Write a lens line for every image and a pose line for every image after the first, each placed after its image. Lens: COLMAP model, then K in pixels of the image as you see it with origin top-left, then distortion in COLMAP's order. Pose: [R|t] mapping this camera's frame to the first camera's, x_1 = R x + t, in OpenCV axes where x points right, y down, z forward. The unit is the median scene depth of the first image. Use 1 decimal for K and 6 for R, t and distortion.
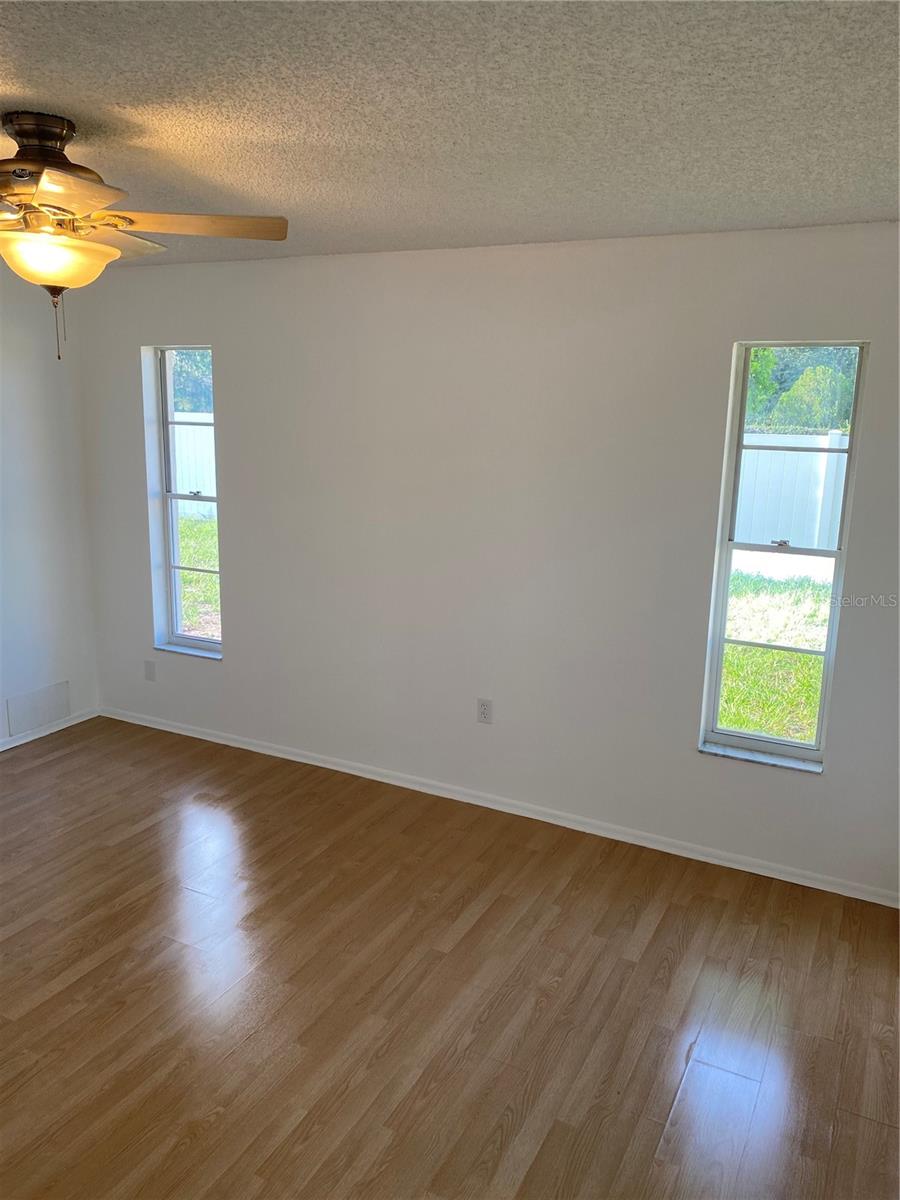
lens RADIAL K [[920.9, 0, 450.5], [0, 920.9, 595.6], [0, 0, 1]] dist [0.033208, -0.050558]
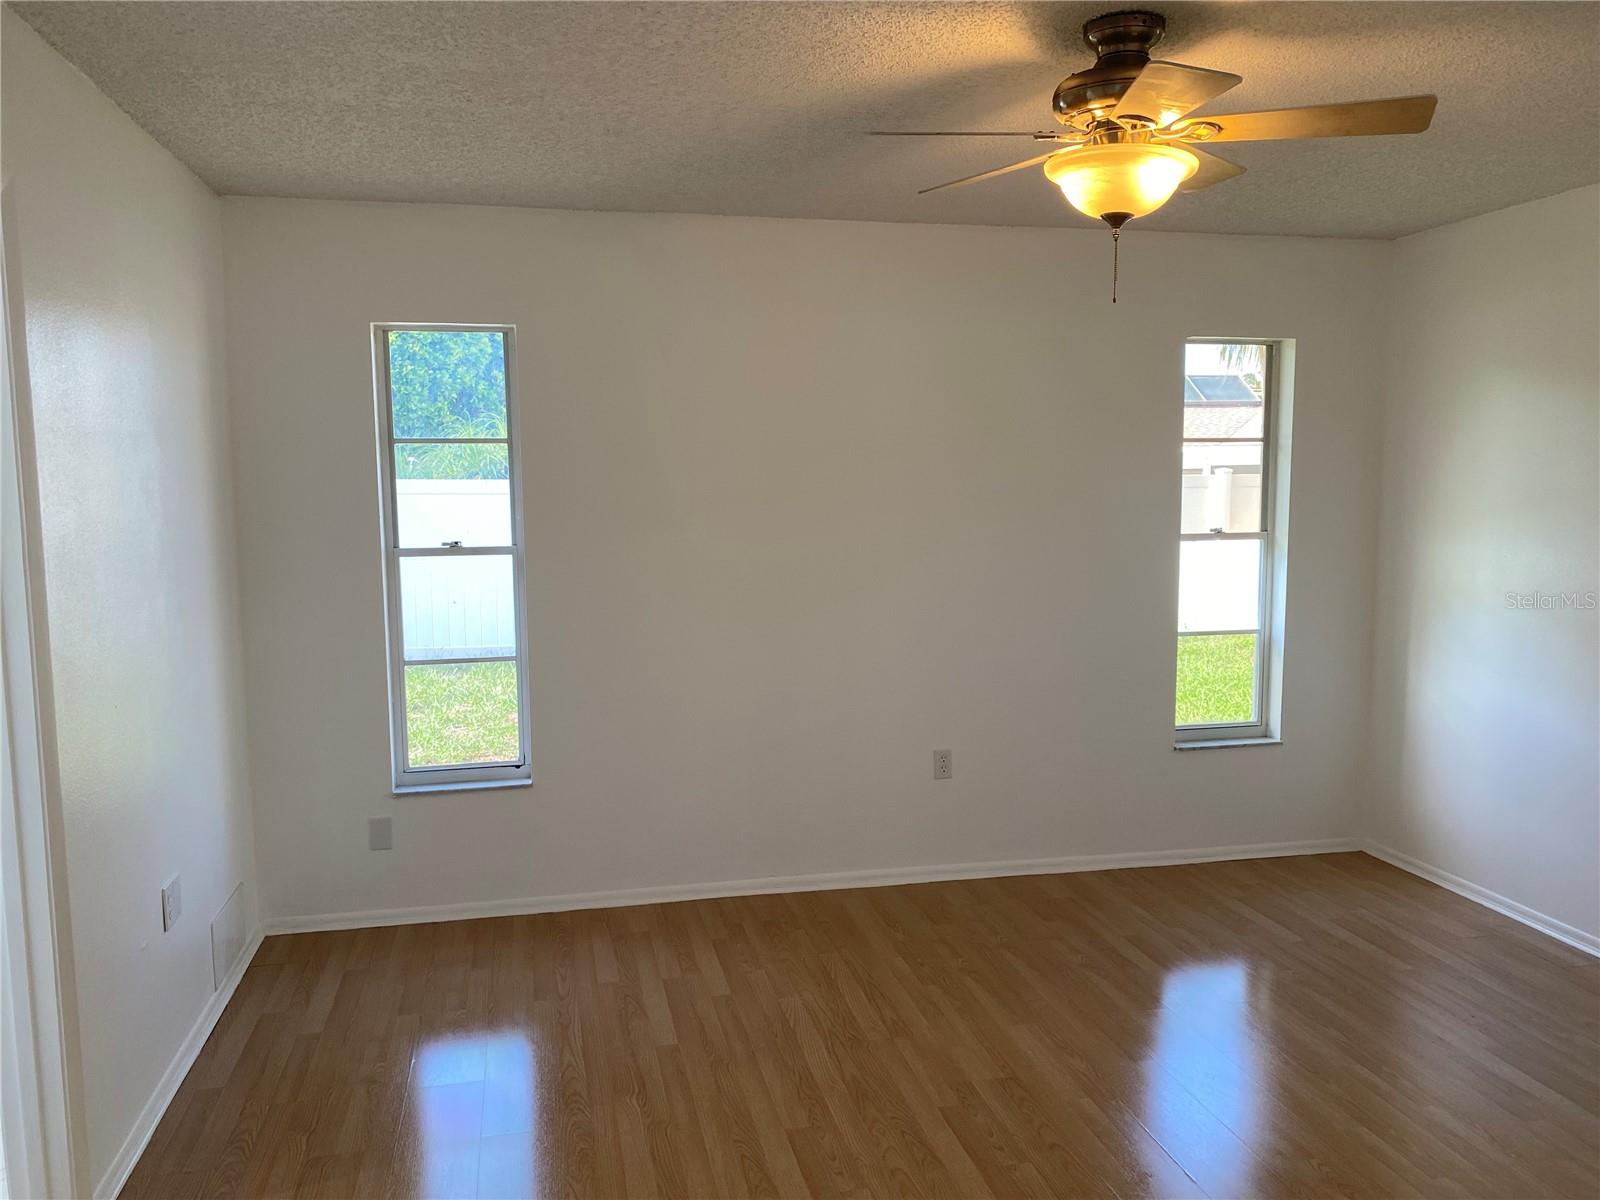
lens RADIAL K [[1227.9, 0, 803.9], [0, 1227.9, 605.3], [0, 0, 1]] dist [0.033208, -0.050558]
pose [[0.767187, -0.094451, 0.634431, -0.739449], [0.153832, 0.987326, -0.039034, 0.006320], [-0.622704, 0.127542, 0.771993, 0.190859]]
